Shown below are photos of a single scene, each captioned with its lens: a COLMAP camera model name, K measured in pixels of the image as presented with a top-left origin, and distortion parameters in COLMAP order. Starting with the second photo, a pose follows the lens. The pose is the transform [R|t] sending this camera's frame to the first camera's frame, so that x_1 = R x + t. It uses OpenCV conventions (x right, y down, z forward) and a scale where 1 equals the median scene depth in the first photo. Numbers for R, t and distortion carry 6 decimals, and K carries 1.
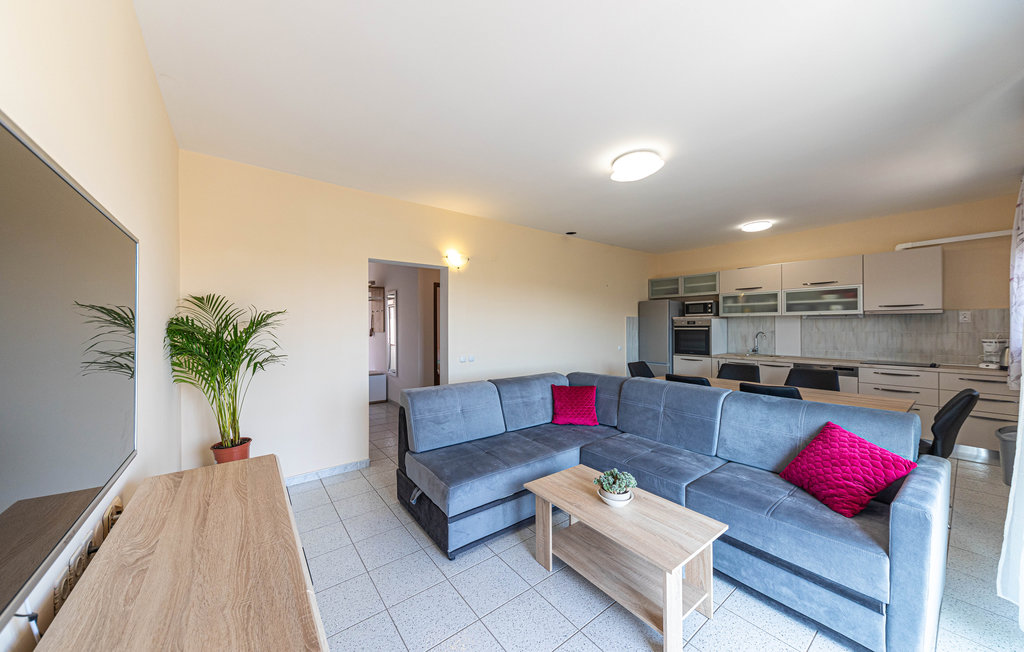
lens RADIAL K [[354.5, 0, 511.2], [0, 354.5, 325.2], [0, 0, 1]] dist [0.000284, 0.000020]
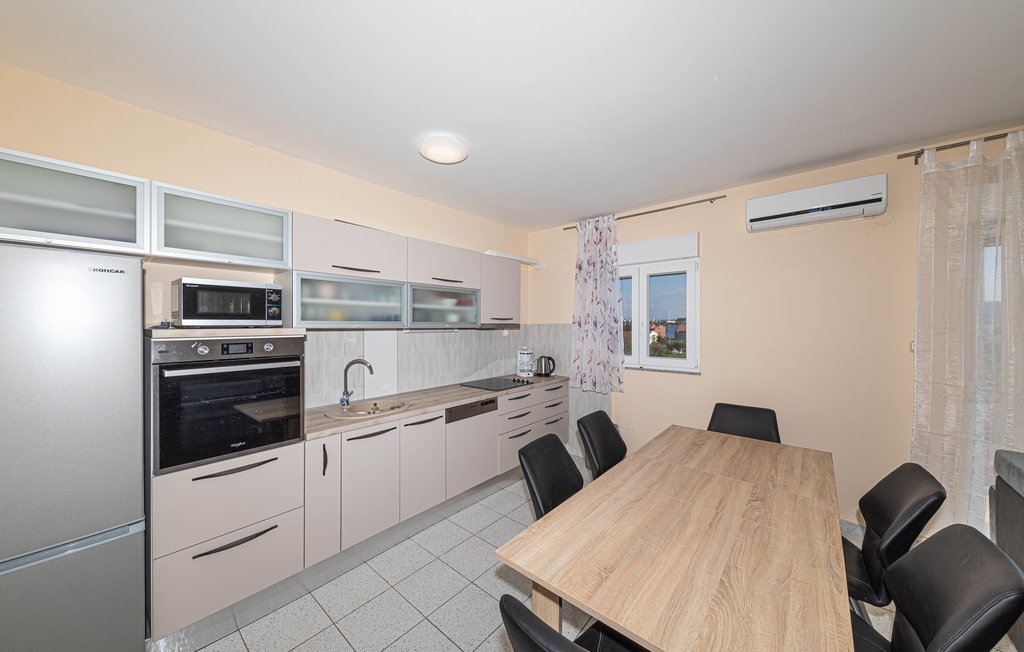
lens RADIAL K [[354.5, 0, 510.6], [0, 354.5, 326.5], [0, 0, 1]] dist [0.000284, 0.000020]
pose [[-0.202362, -0.000002, 0.979311, 0.158342], [0.000957, 1.000000, 0.000200, -0.026481], [-0.979310, 0.000978, -0.202362, 0.845346]]
